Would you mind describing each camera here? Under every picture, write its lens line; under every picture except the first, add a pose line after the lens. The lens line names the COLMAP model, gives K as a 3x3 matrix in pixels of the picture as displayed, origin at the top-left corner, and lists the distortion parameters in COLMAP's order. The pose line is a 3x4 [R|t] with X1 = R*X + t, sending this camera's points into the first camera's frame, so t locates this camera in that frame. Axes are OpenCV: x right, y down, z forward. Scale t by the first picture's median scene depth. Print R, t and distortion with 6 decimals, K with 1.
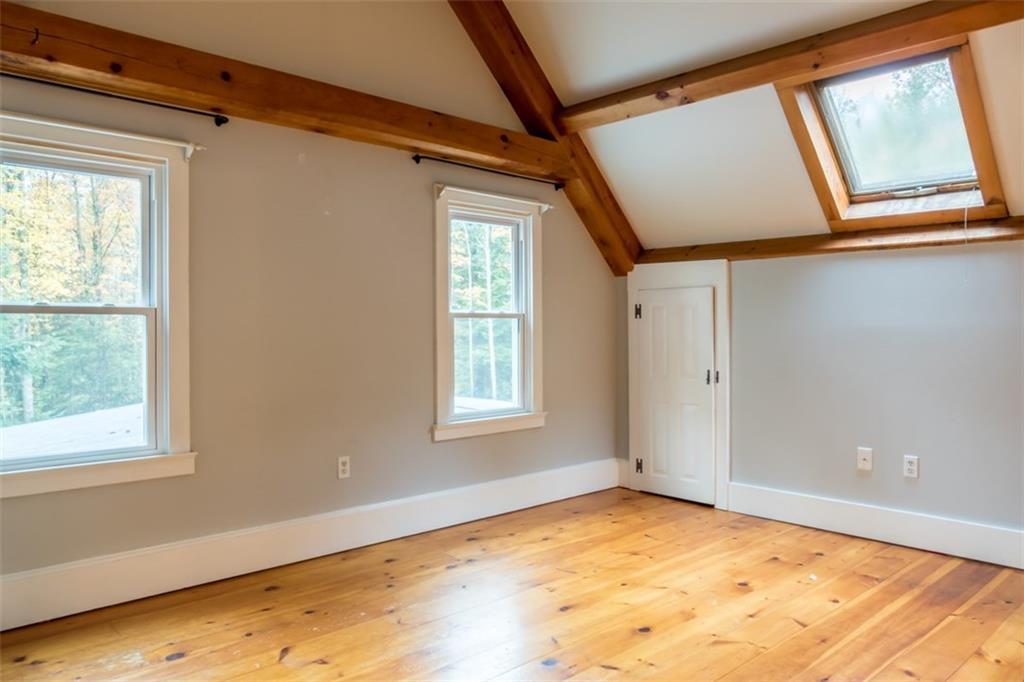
lens RADIAL K [[740.6, 0, 513.6], [0, 740.6, 326.0], [0, 0, 1]] dist [-0.007162, -0.003281]
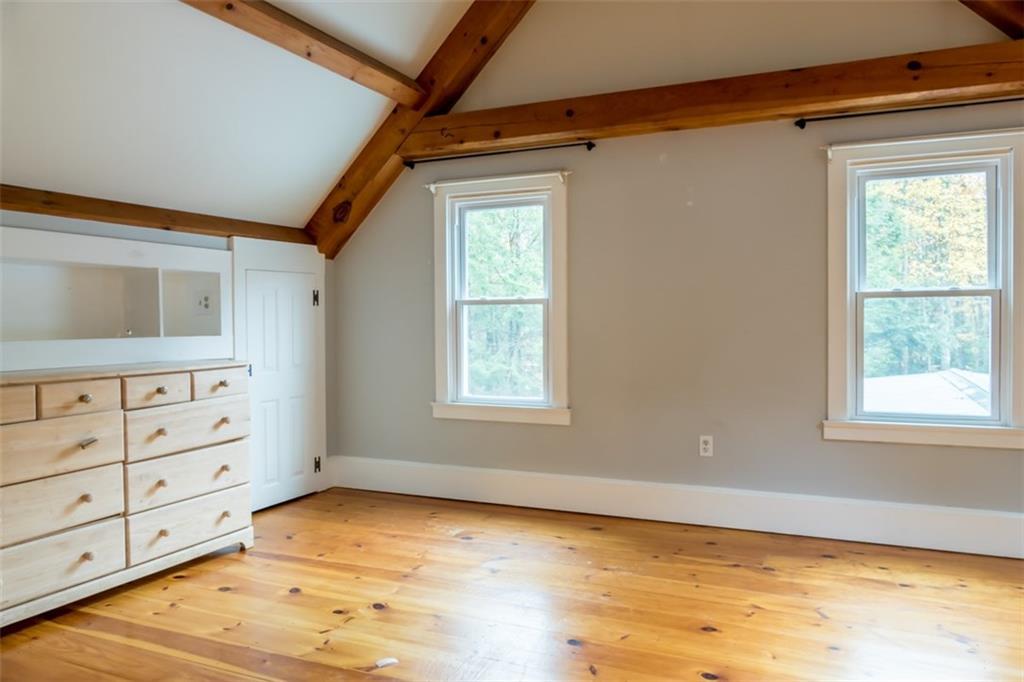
lens RADIAL K [[740.6, 0, 513.6], [0, 740.6, 326.0], [0, 0, 1]] dist [-0.007162, -0.003281]
pose [[0.380907, 0.010945, -0.924548, 0.599321], [0.012212, 0.999783, 0.016867, 0.001554], [0.924533, -0.017715, 0.380691, 0.342417]]
